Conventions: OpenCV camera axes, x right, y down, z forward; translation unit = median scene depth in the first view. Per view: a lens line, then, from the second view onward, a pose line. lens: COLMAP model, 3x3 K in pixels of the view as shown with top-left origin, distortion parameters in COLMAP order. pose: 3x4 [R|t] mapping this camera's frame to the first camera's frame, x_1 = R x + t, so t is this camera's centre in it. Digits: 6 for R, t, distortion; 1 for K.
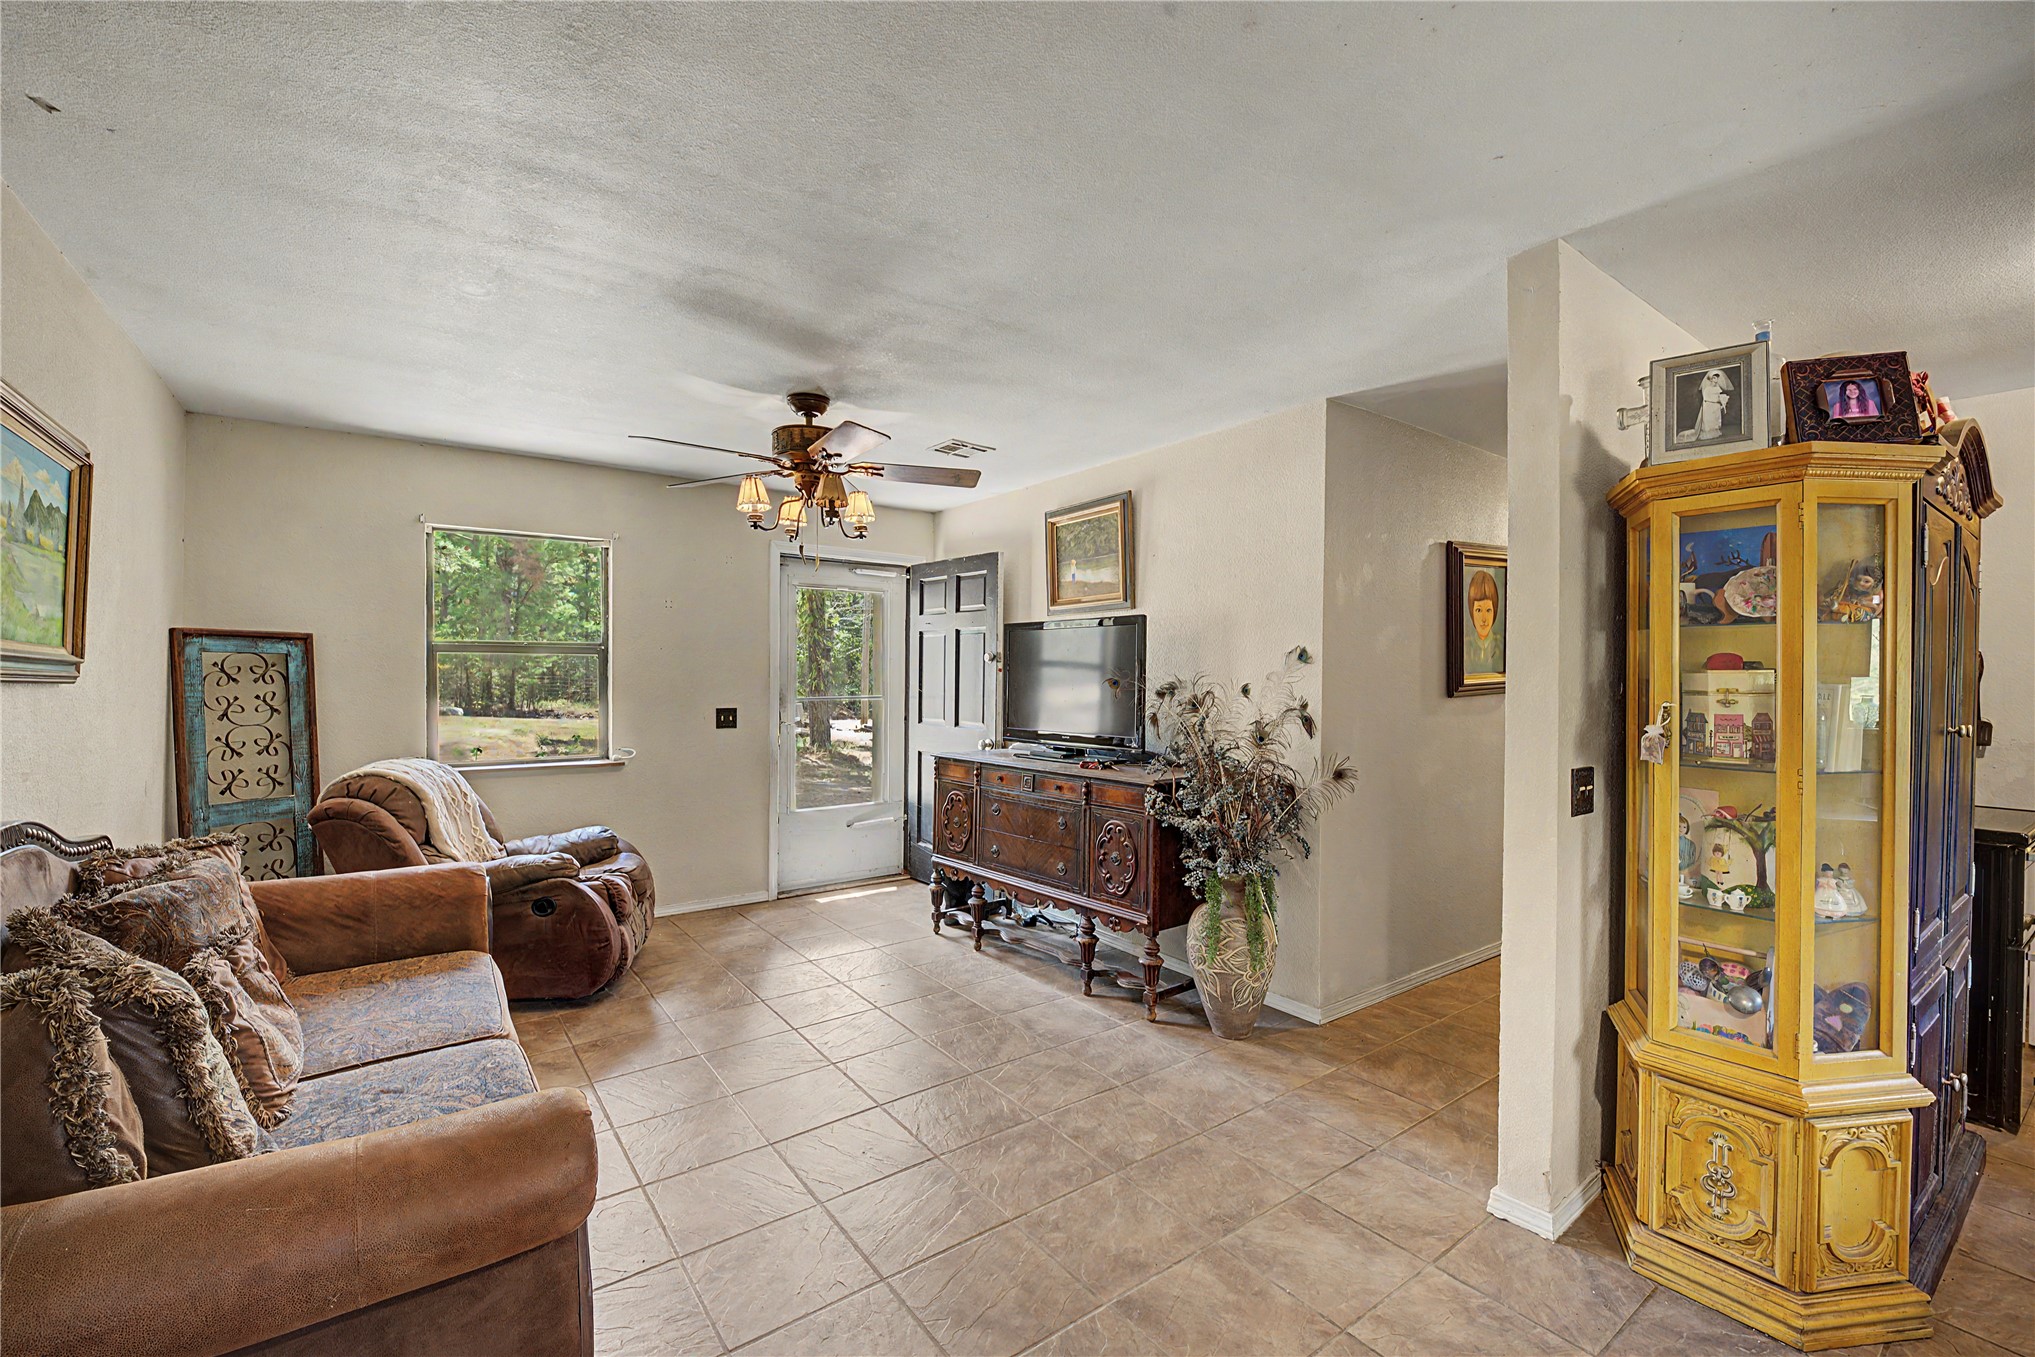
lens RADIAL K [[849.3, 0, 1029.3], [0, 849.3, 680.7], [0, 0, 1]] dist [0.001481, -0.009722]
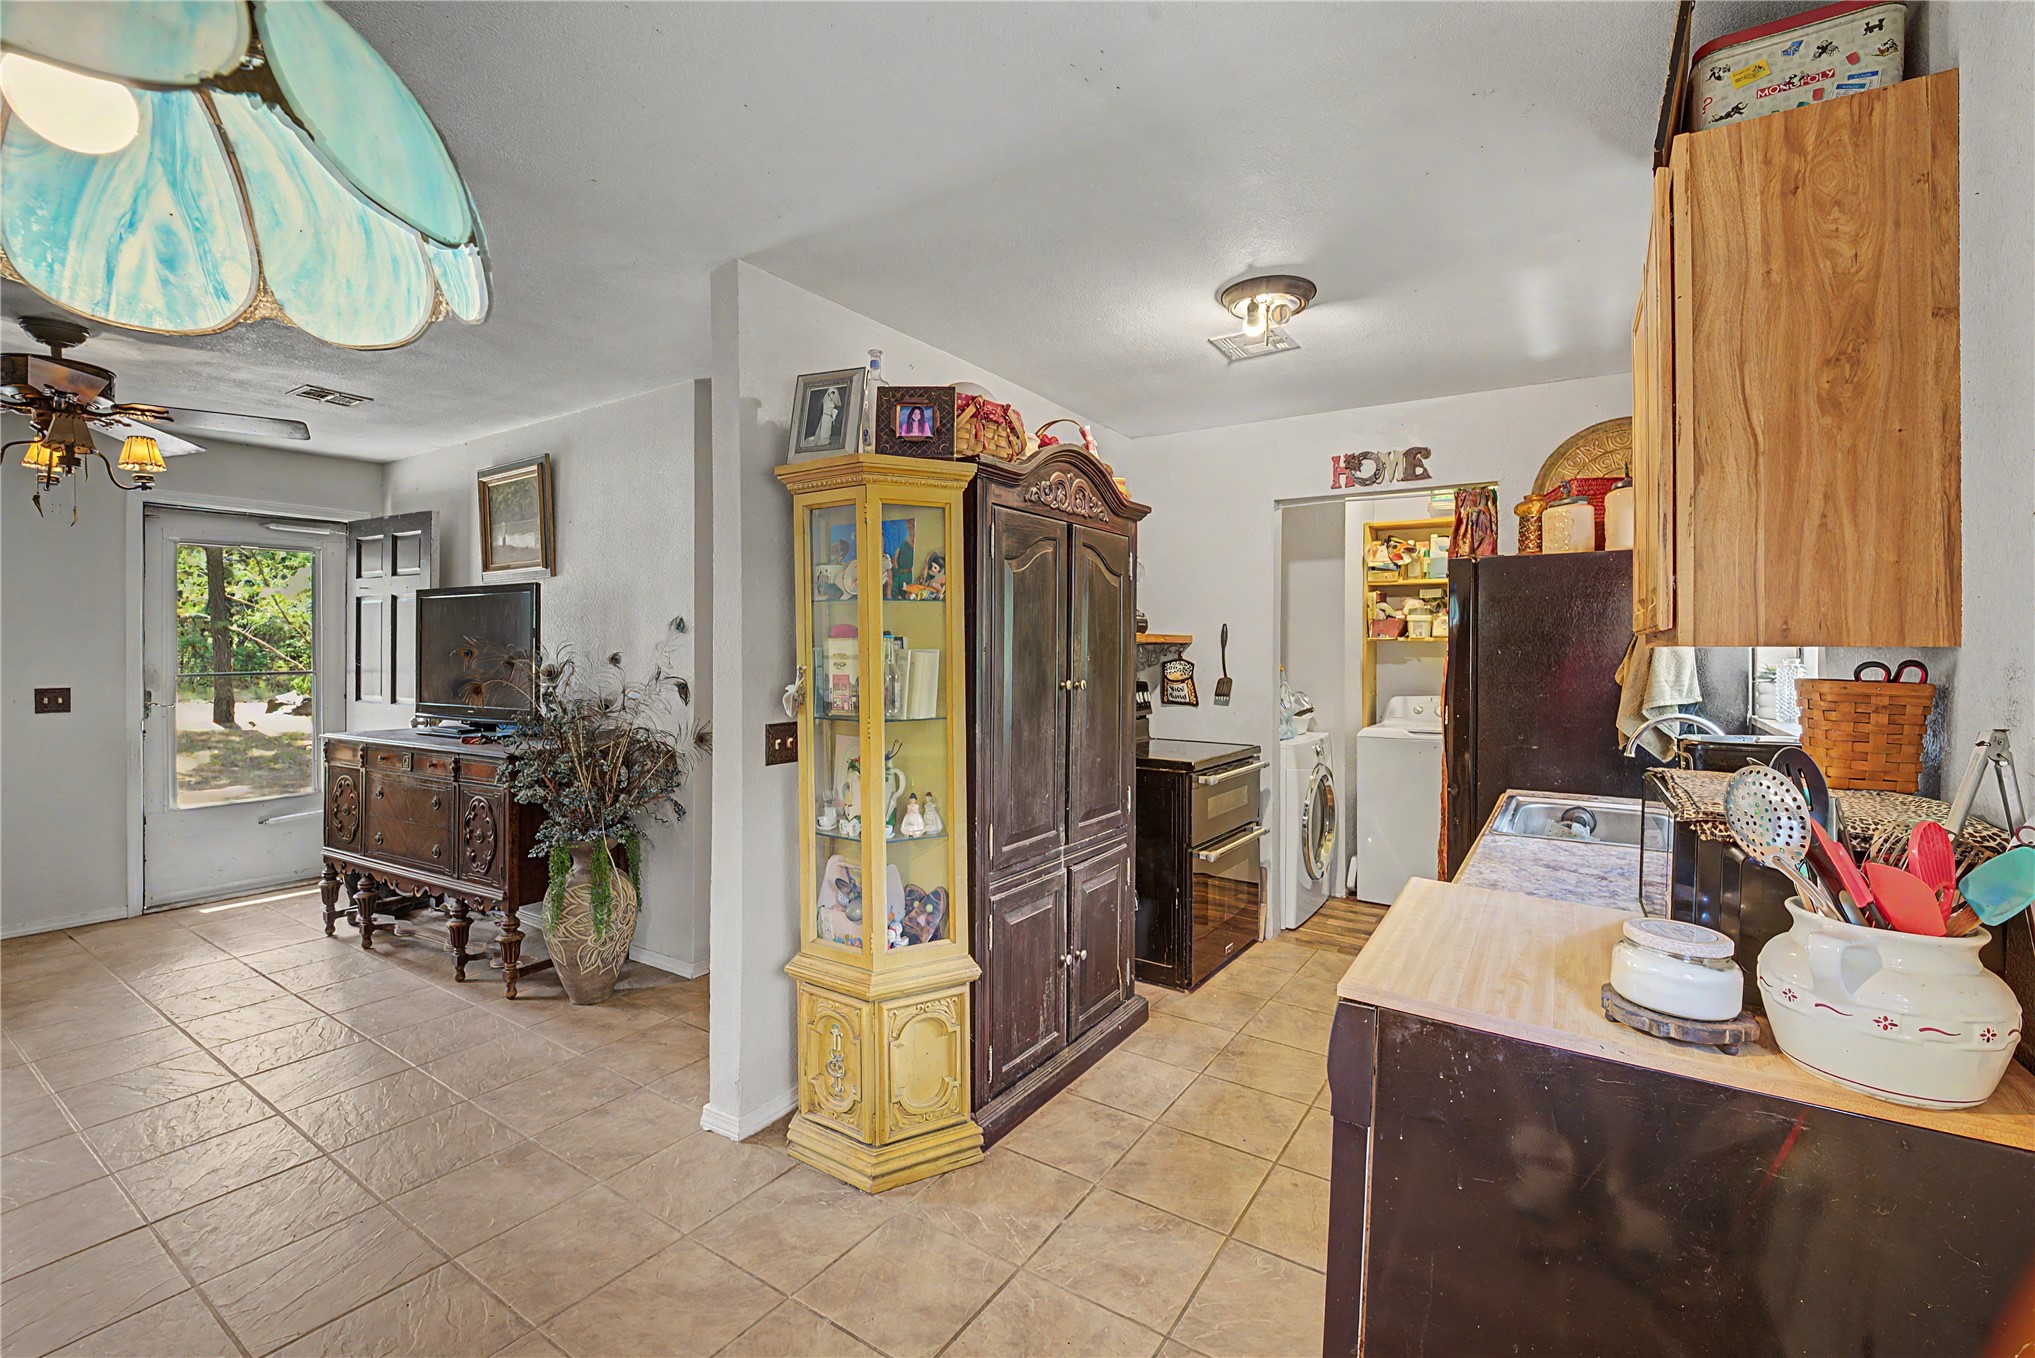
lens RADIAL K [[869.8, 0, 1027.8], [0, 869.8, 648.2], [0, 0, 1]] dist [0.002773, -0.011690]
pose [[0.940462, -0.007234, 0.339822, 0.360362], [0.007995, 0.999968, -0.000838, 0.002855], [-0.339805, 0.003505, 0.940490, -0.142124]]
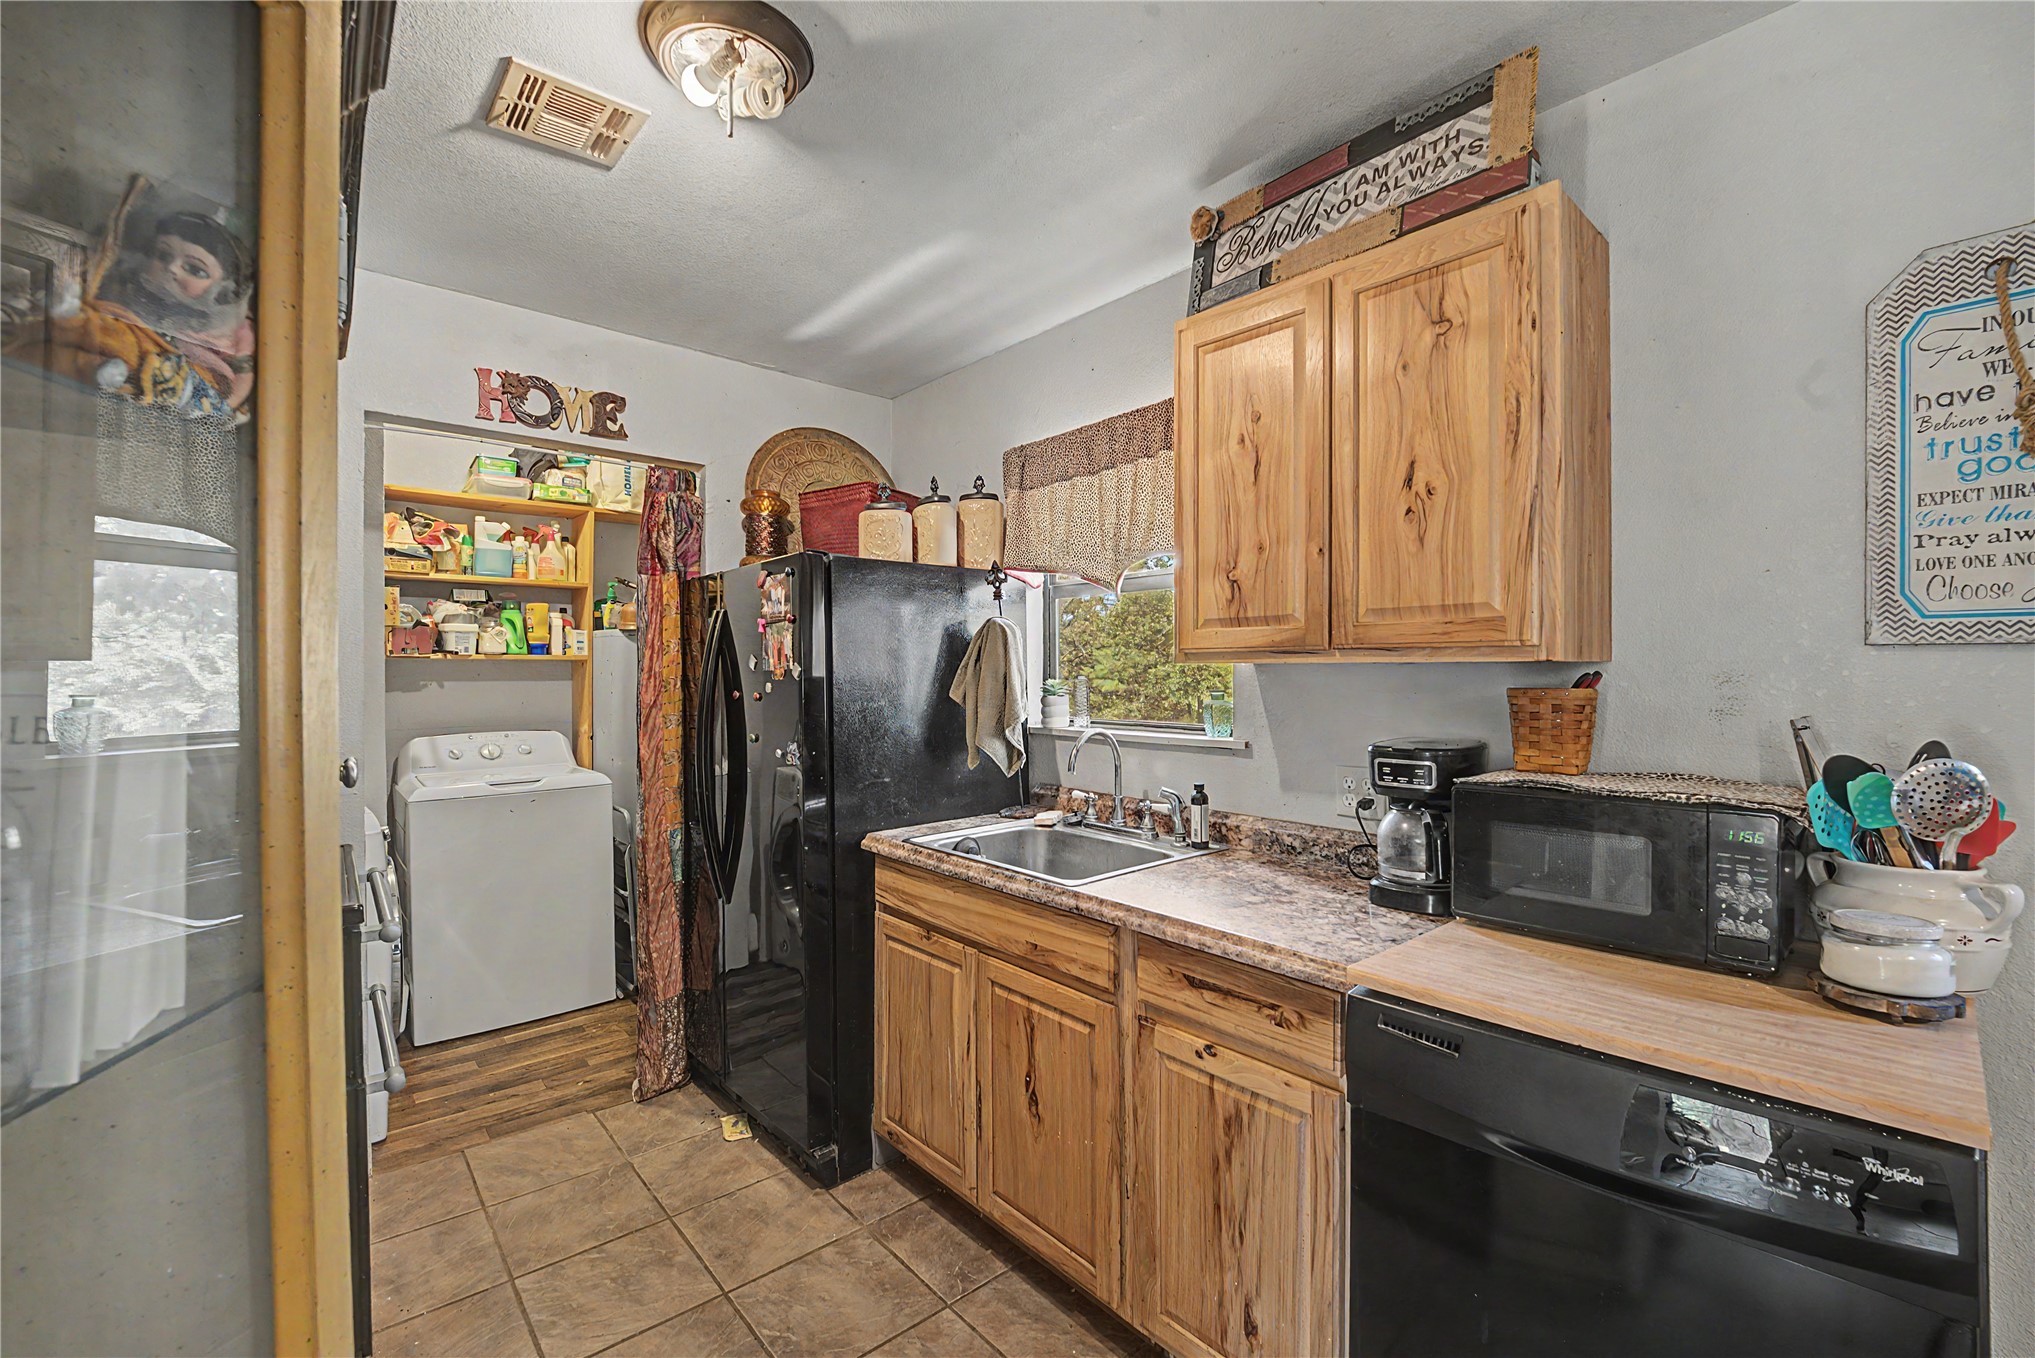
lens RADIAL K [[851.3, 0, 1029.0], [0, 851.3, 673.5], [0, 0, 1]] dist [0.001008, -0.009760]
pose [[-0.078380, -0.014557, 0.996817, 0.381099], [0.008213, 0.999850, 0.015247, 0.001946], [-0.996890, 0.009382, -0.078249, 0.404794]]
